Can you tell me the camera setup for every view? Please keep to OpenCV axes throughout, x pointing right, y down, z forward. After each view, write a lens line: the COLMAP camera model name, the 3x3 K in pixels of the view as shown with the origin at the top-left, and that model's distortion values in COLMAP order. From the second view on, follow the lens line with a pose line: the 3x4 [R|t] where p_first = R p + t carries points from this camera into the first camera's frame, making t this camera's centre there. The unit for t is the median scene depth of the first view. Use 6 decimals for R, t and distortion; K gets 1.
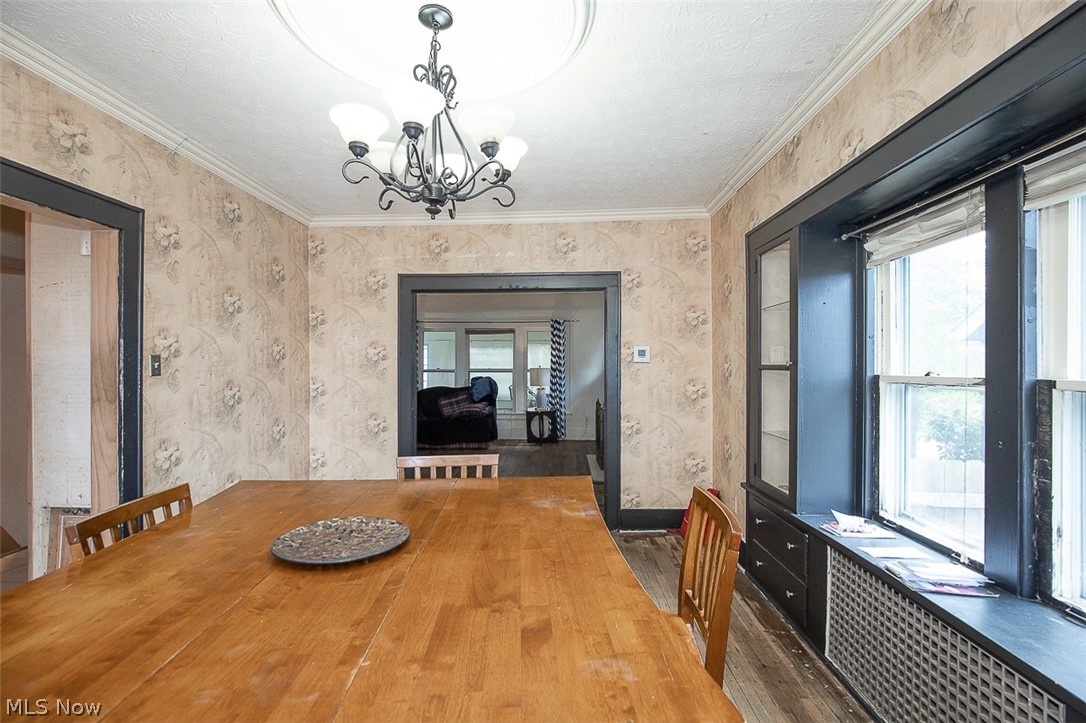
lens RADIAL K [[501.0, 0, 542.7], [0, 501.0, 363.7], [0, 0, 1]] dist [-0.013827, 0.000157]
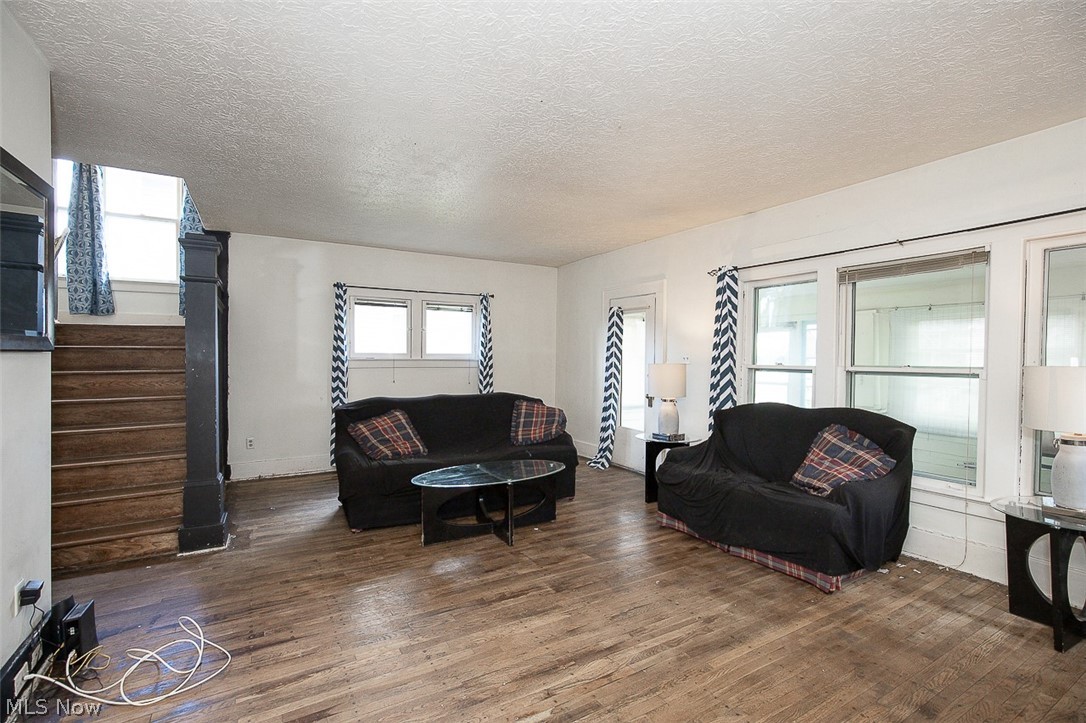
lens RADIAL K [[501.0, 0, 545.1], [0, 501.0, 365.8], [0, 0, 1]] dist [-0.013827, 0.000157]
pose [[0.549724, 0.019593, -0.835117, 0.061539], [-0.007711, 0.999801, 0.018381, 0.005371], [0.835311, -0.003664, 0.549766, 0.586996]]
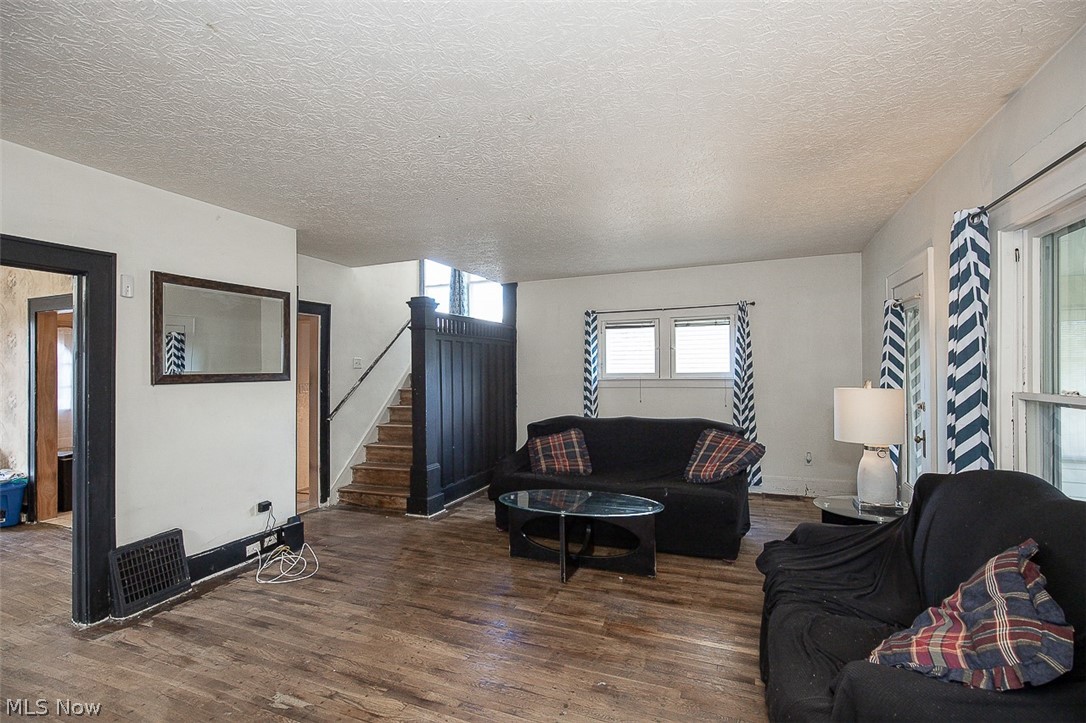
lens RADIAL K [[501.0, 0, 541.3], [0, 501.0, 366.1], [0, 0, 1]] dist [-0.013827, 0.000157]
pose [[-0.347299, -0.006225, -0.937734, 0.074718], [0.010013, 0.999896, -0.010346, -0.002740], [0.937701, -0.012983, -0.347201, 0.955828]]
